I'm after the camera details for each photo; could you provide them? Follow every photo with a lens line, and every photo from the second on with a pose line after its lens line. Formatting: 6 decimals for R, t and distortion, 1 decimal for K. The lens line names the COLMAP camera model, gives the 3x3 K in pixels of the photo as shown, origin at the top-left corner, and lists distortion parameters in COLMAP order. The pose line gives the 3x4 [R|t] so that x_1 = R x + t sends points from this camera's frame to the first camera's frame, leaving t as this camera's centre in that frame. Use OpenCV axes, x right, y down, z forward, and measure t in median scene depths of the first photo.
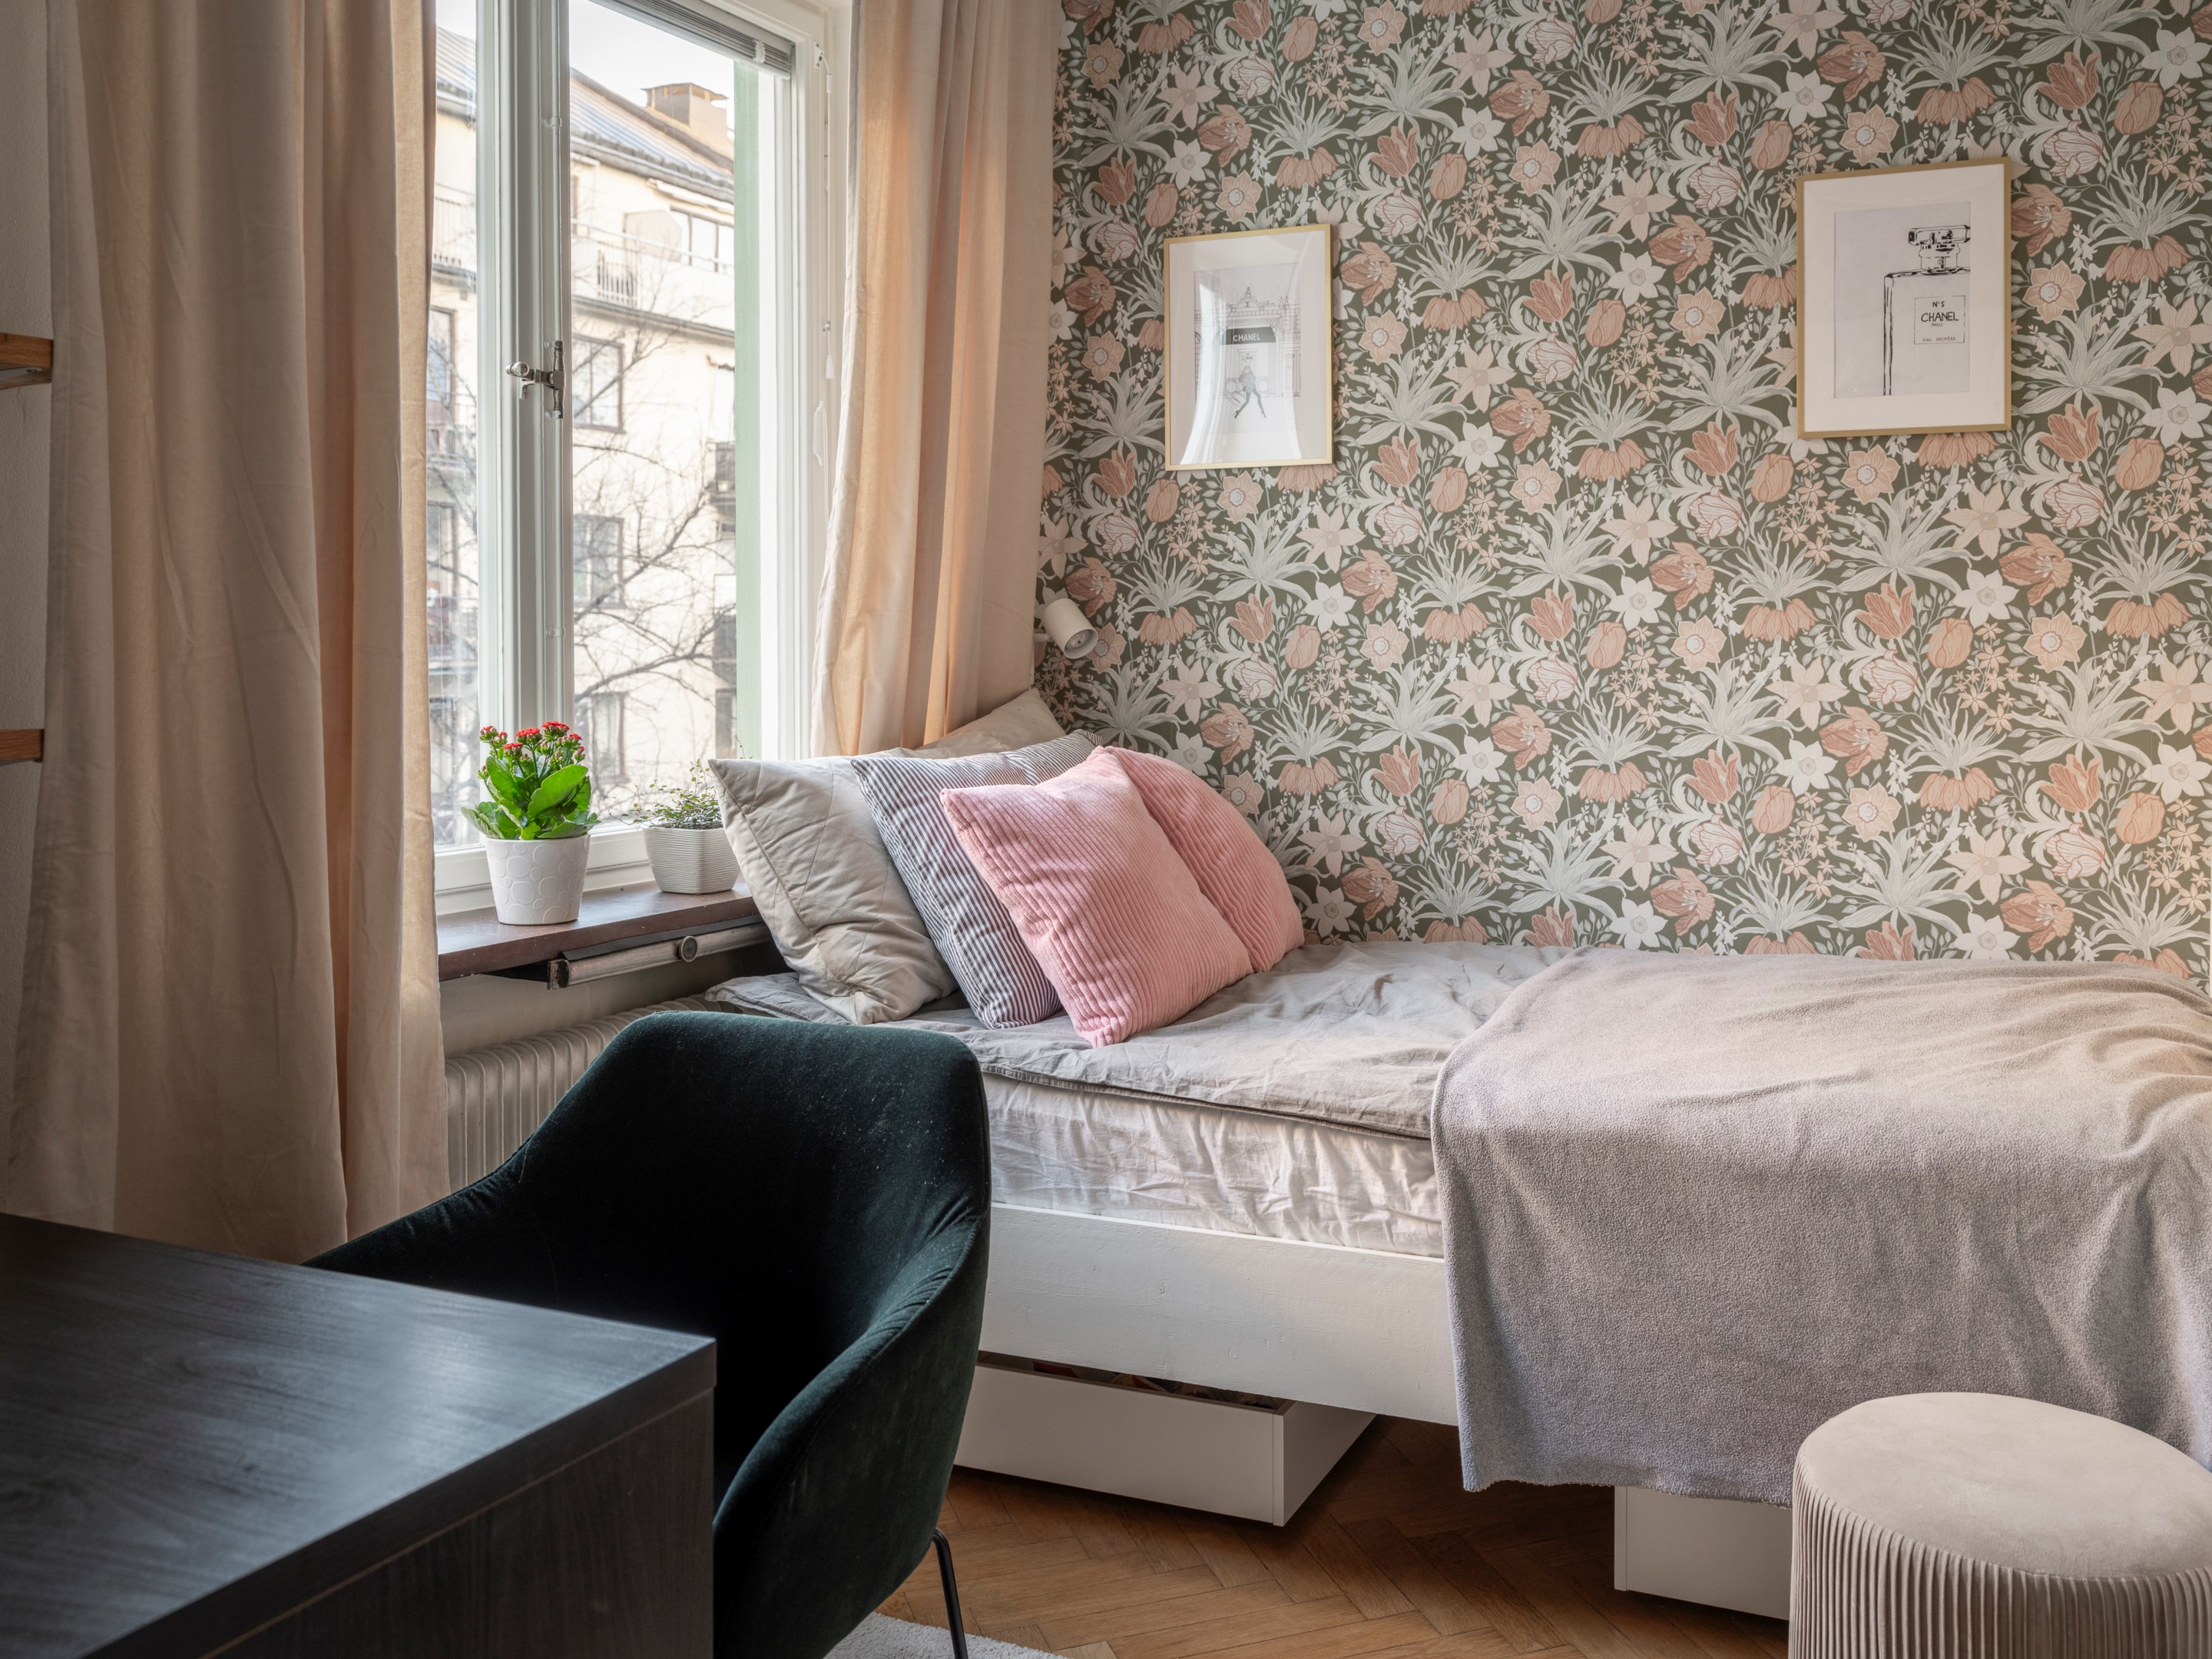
lens RADIAL K [[1858.9, 0, 1220.3], [0, 1858.9, 674.3], [0, 0, 1]] dist [0.002513, -0.000373]
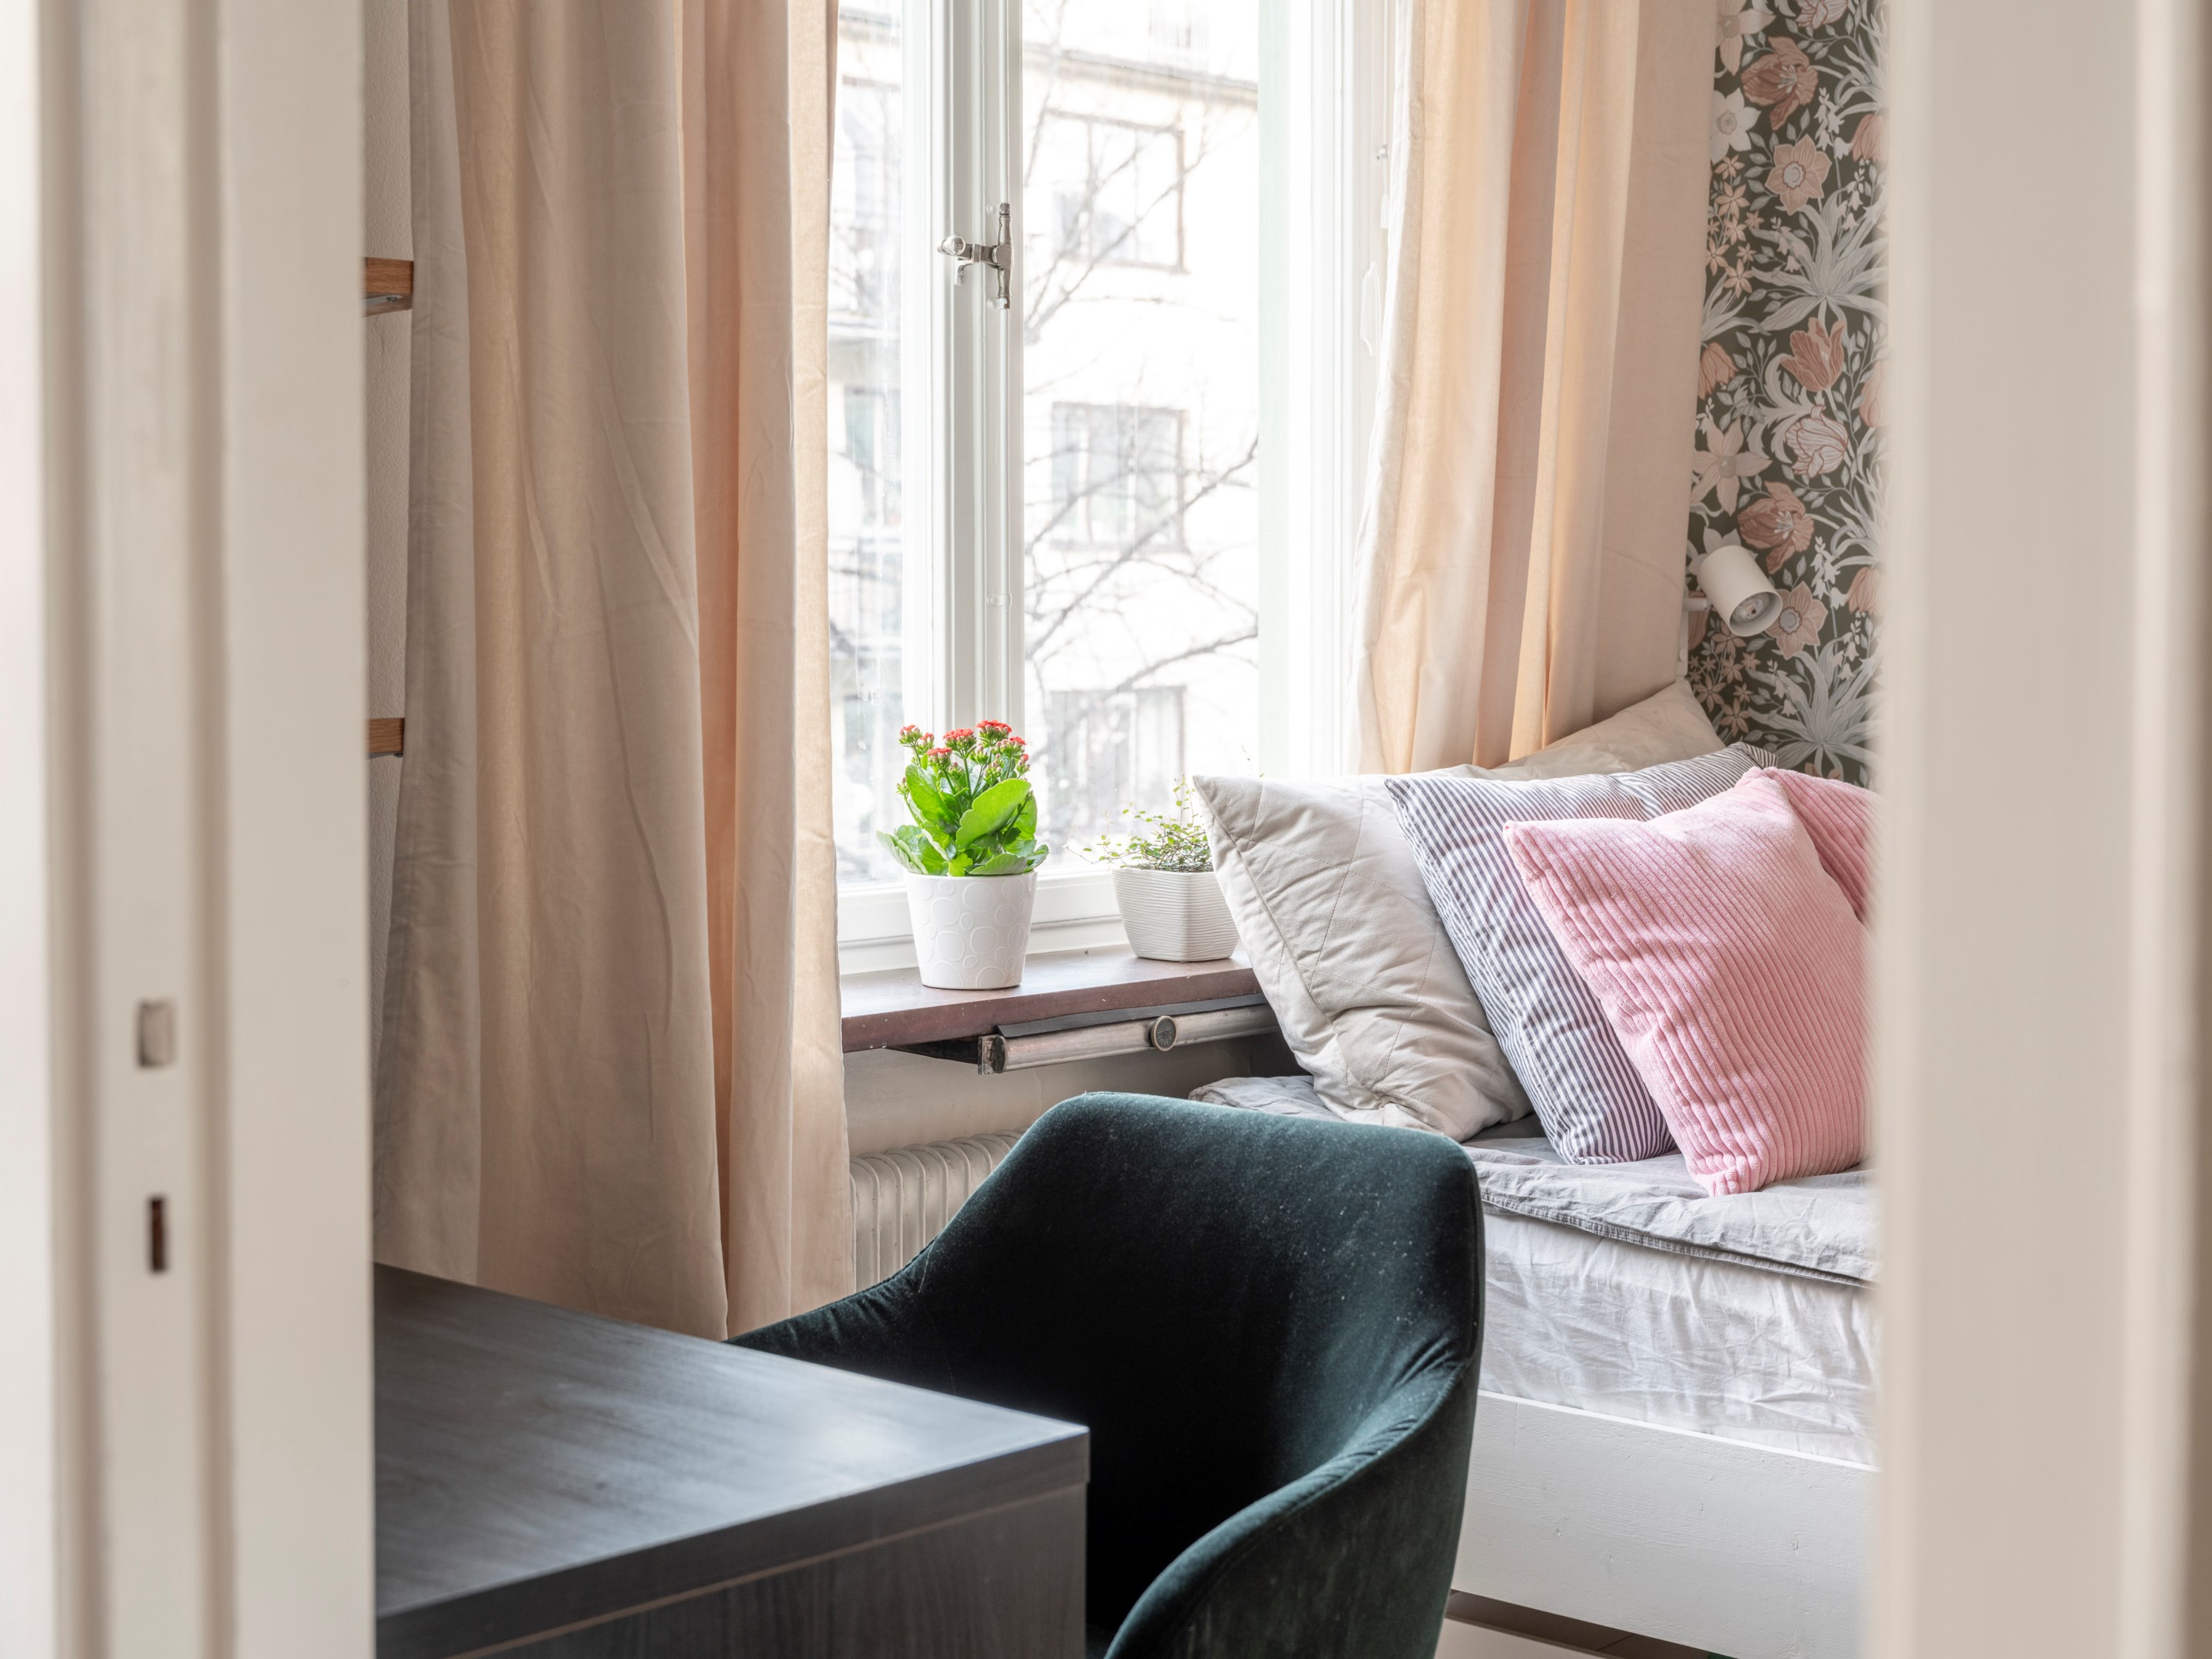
lens RADIAL K [[3177.1, 0, 1105.0], [0, 3177.1, 732.3], [0, 0, 1]] dist [0.003907, 0.020229]
pose [[0.942654, 0.011977, -0.333556, 0.109809], [-0.004343, 0.999712, 0.023623, 0.000041], [0.333743, -0.020820, 0.942434, -0.186244]]
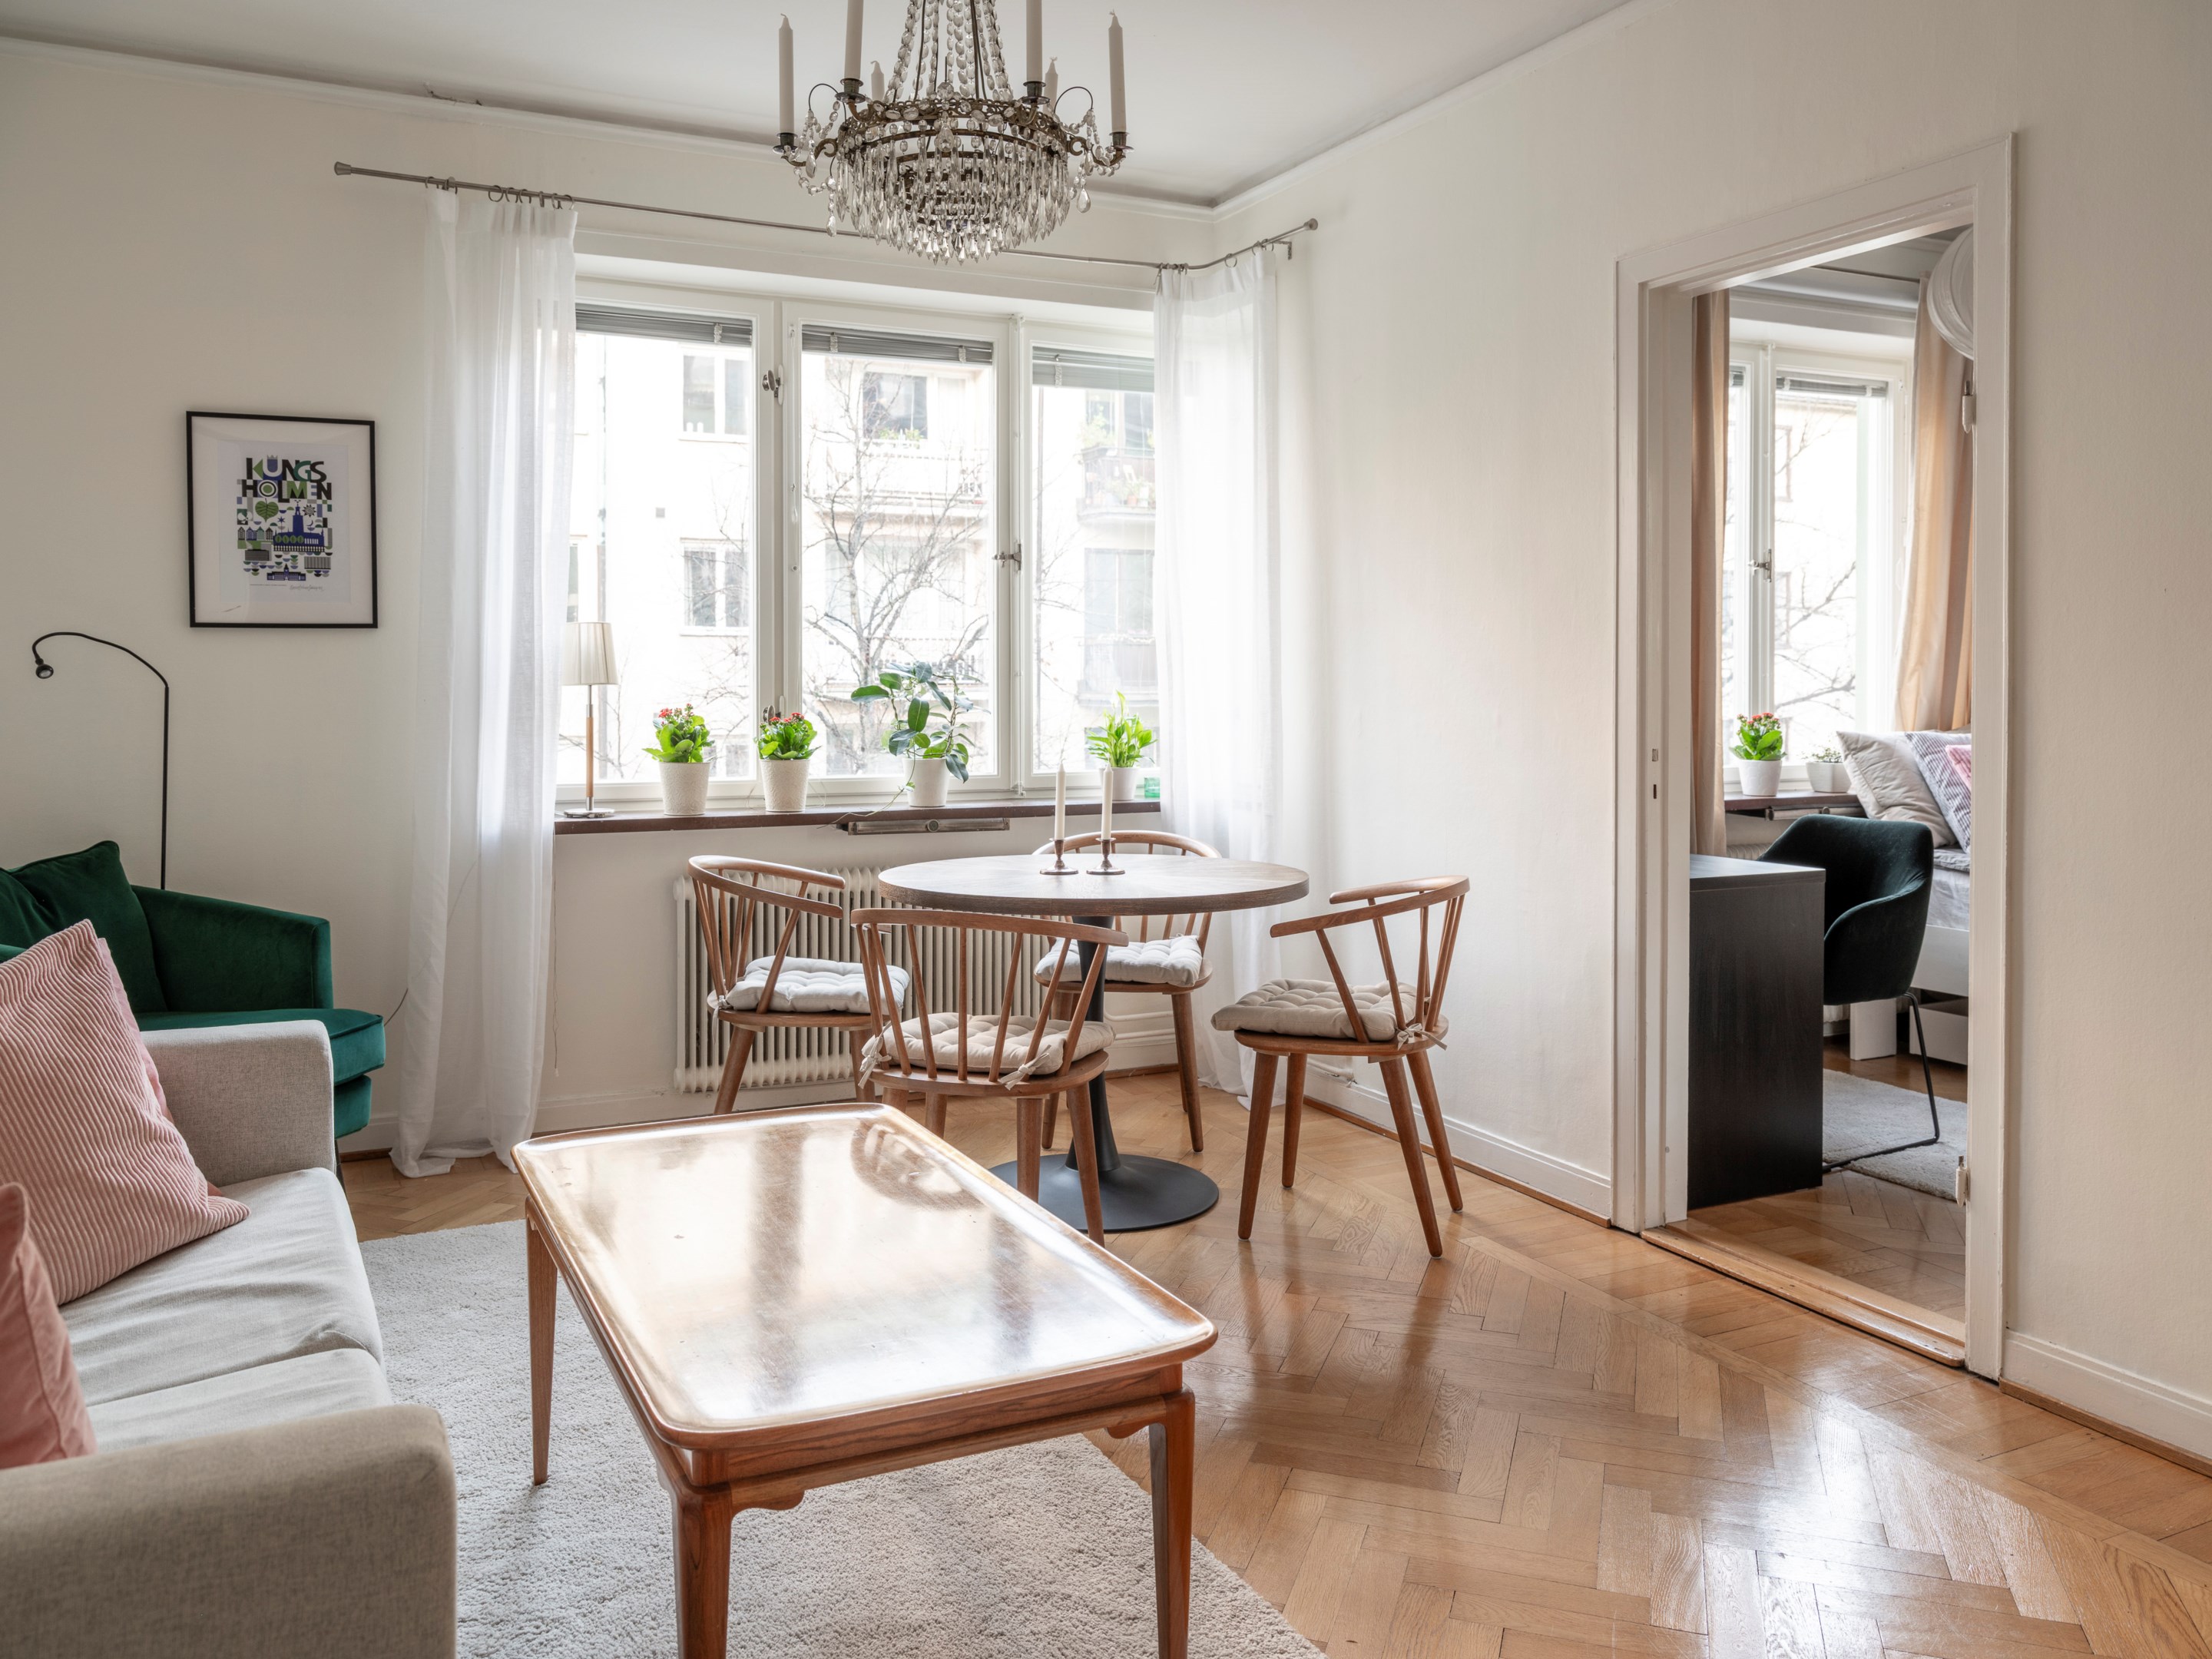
lens RADIAL K [[1613.0, 0, 1130.4], [0, 1613.0, 705.5], [0, 0, 1]] dist [0.008329, -0.004507]
pose [[0.766561, 0.009631, -0.642099, 0.340852], [-0.009463, 0.999948, 0.003701, 0.016708], [0.642102, 0.003239, 0.766613, -1.098327]]
